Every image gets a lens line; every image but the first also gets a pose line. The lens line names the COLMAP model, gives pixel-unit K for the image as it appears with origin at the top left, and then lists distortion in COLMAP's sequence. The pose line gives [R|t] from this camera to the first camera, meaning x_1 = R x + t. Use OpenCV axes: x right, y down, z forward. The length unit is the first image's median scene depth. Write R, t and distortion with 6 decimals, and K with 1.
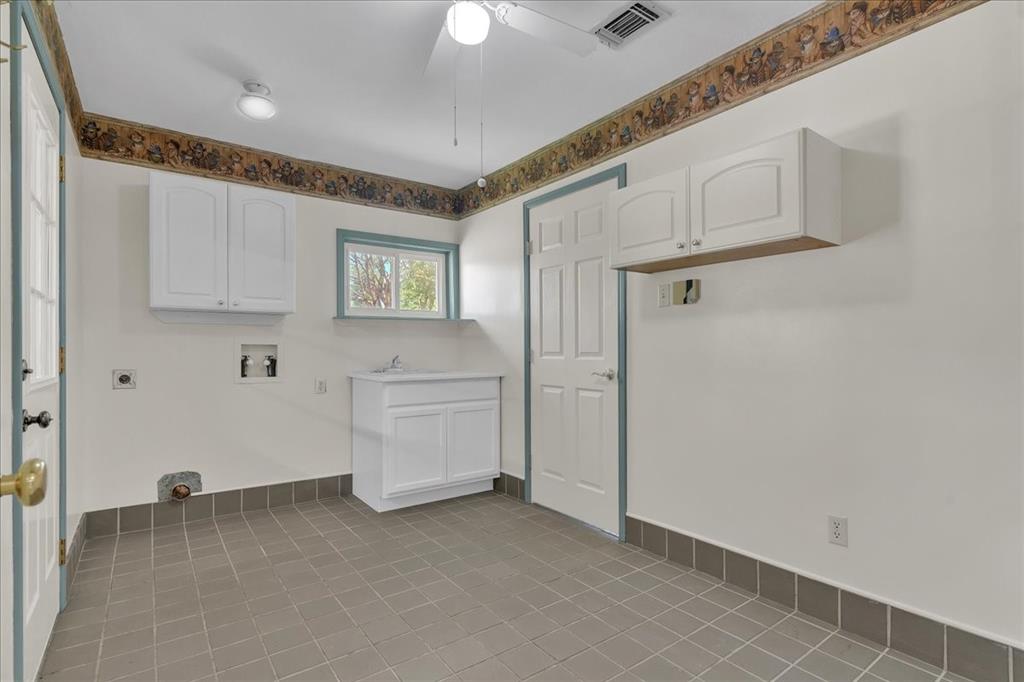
lens RADIAL K [[498.0, 0, 512.0], [0, 498.0, 341.0], [0, 0, 1]] dist [-0.002391, 0.005302]
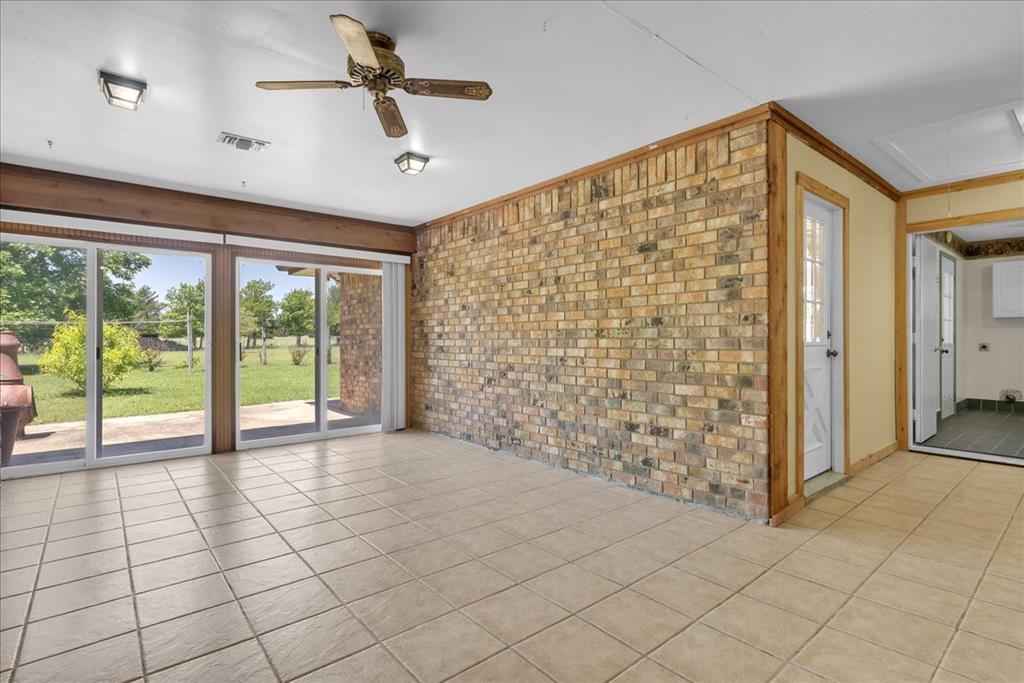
lens RADIAL K [[498.0, 0, 512.0], [0, 498.0, 341.5], [0, 0, 1]] dist [-0.002391, 0.005302]
pose [[0.067519, 0.008084, -0.997685, 1.537195], [0.012814, 0.999878, 0.008969, -0.004777], [0.997636, -0.013390, 0.067407, -1.503359]]
